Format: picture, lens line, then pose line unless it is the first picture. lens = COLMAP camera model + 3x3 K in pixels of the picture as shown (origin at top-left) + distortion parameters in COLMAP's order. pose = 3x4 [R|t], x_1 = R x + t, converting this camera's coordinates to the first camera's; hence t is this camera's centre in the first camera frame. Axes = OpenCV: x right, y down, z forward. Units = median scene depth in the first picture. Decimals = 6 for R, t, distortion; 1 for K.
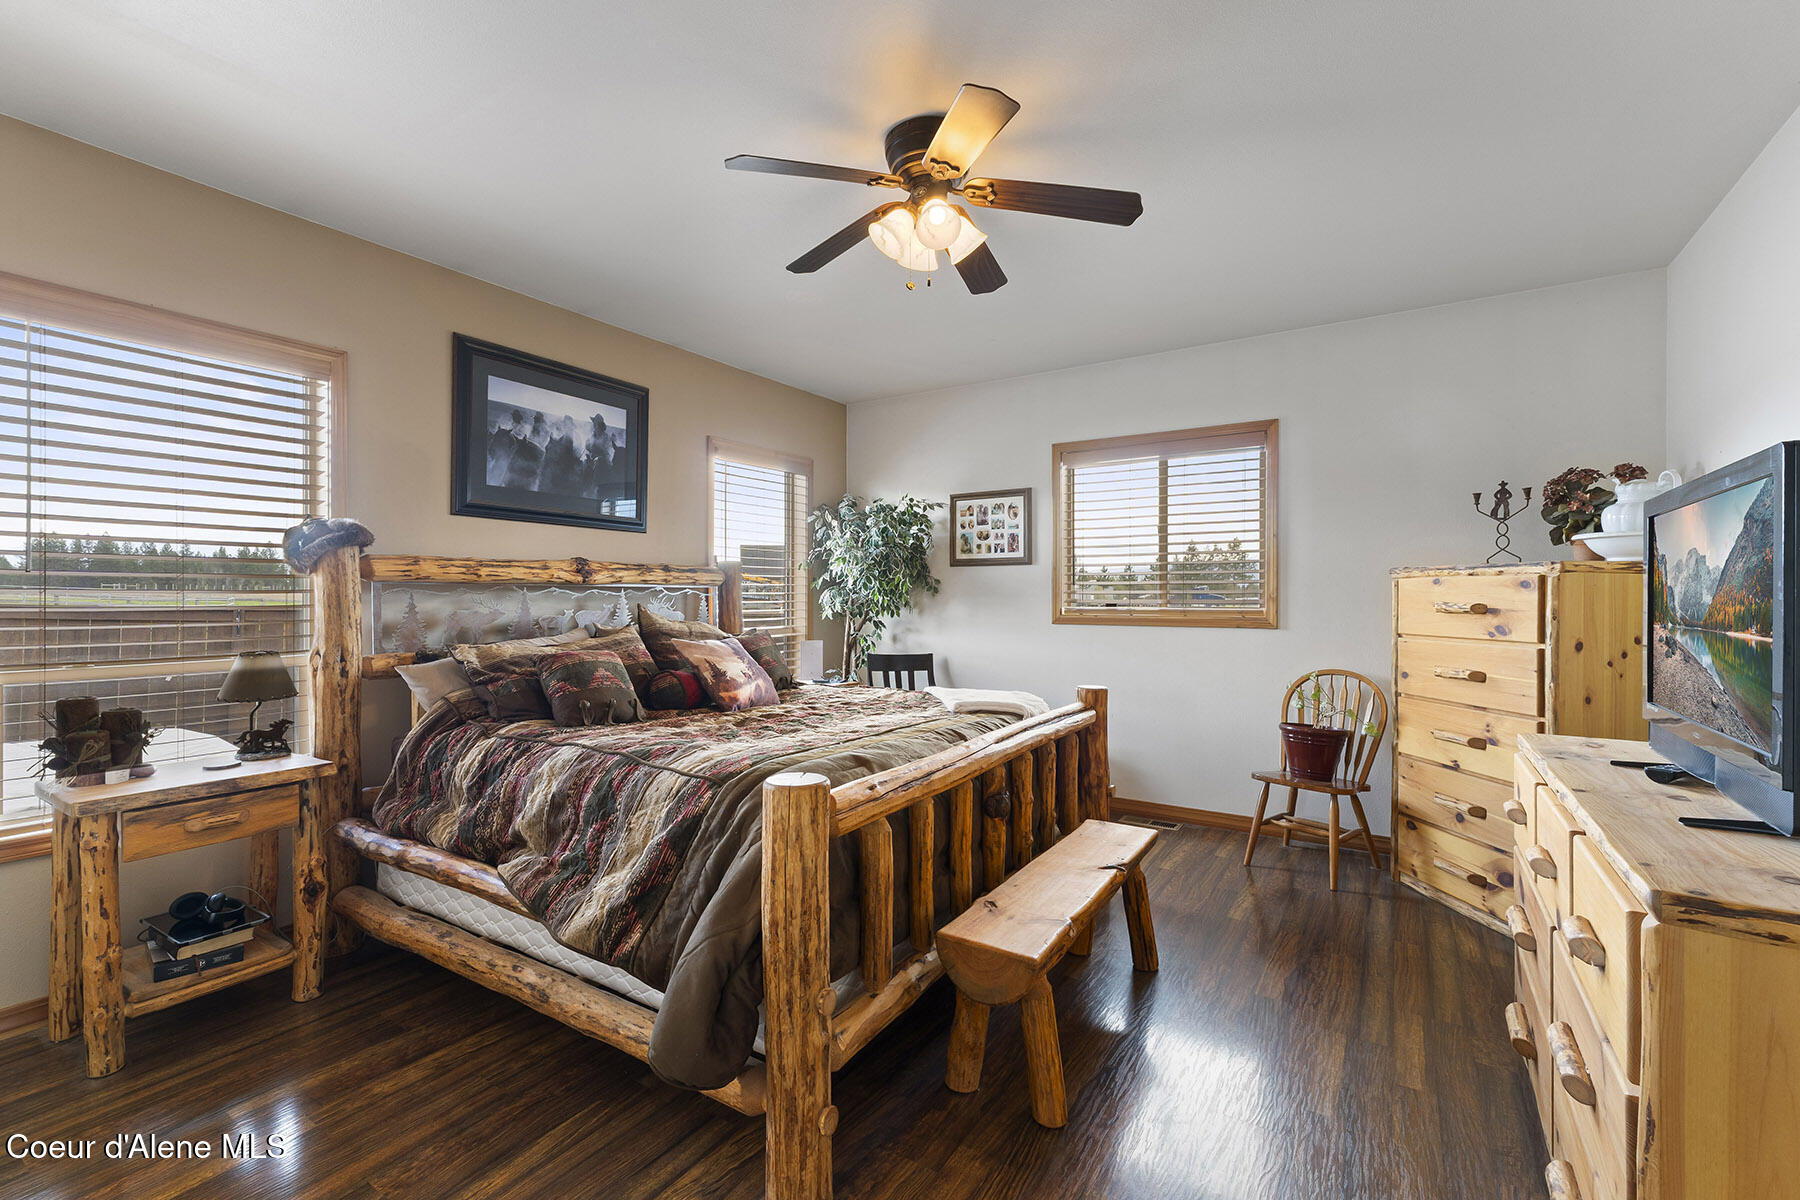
lens RADIAL K [[756.5, 0, 900.0], [0, 756.5, 600.0], [0, 0, 1]] dist [0.002308, 0.000278]
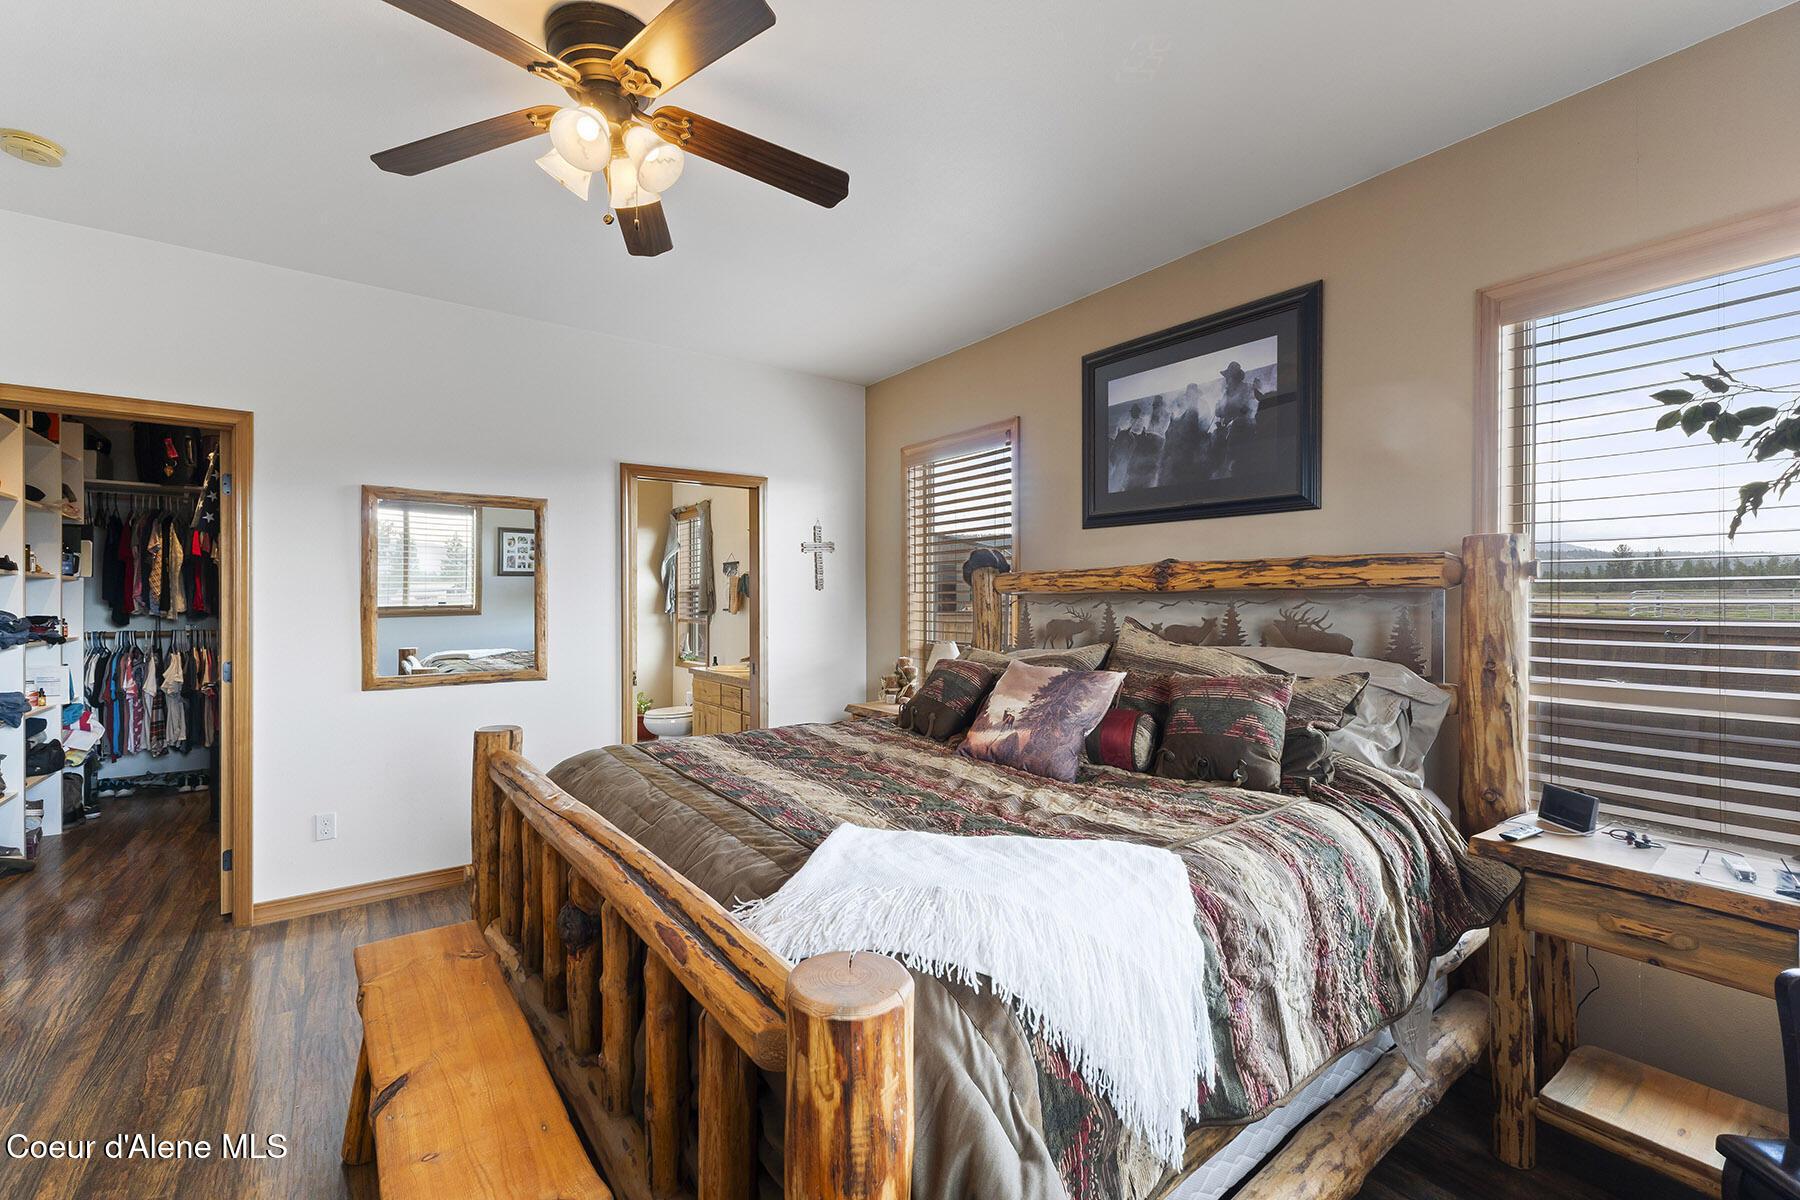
lens RADIAL K [[756.5, 0, 900.0], [0, 756.5, 600.0], [0, 0, 1]] dist [0.002308, 0.000278]
pose [[-0.350243, 0.001968, -0.936657, 0.447184], [-0.002207, 0.999993, 0.002926, -0.014575], [0.936656, 0.003092, -0.350237, 1.033853]]
